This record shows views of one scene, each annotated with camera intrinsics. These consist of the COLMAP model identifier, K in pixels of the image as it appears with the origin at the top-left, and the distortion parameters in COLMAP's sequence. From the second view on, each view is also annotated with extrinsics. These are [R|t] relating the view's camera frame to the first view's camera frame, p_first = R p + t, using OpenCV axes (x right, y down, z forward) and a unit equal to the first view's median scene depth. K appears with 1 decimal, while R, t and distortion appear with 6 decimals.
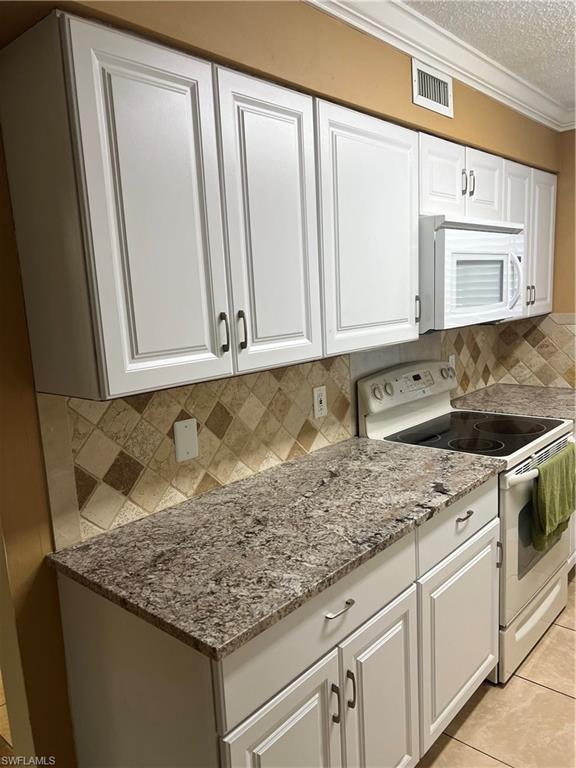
lens RADIAL K [[575.3, 0, 286.9], [0, 575.3, 394.6], [0, 0, 1]] dist [0.072851, -0.084185]
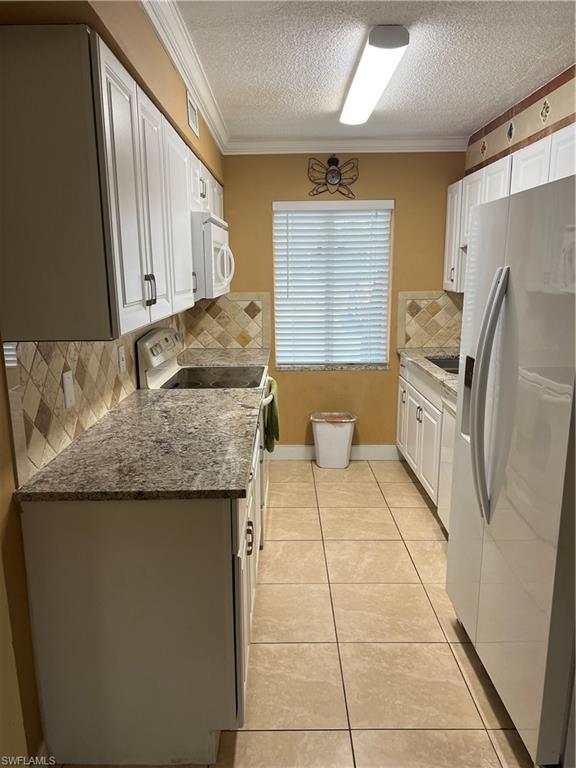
lens RADIAL K [[575.3, 0, 286.9], [0, 575.3, 394.6], [0, 0, 1]] dist [0.072851, -0.084185]
pose [[0.740836, -0.099837, 0.664224, -0.606998], [0.087910, 0.994798, 0.051474, 0.066411], [-0.665908, 0.020258, 0.745759, -0.136416]]
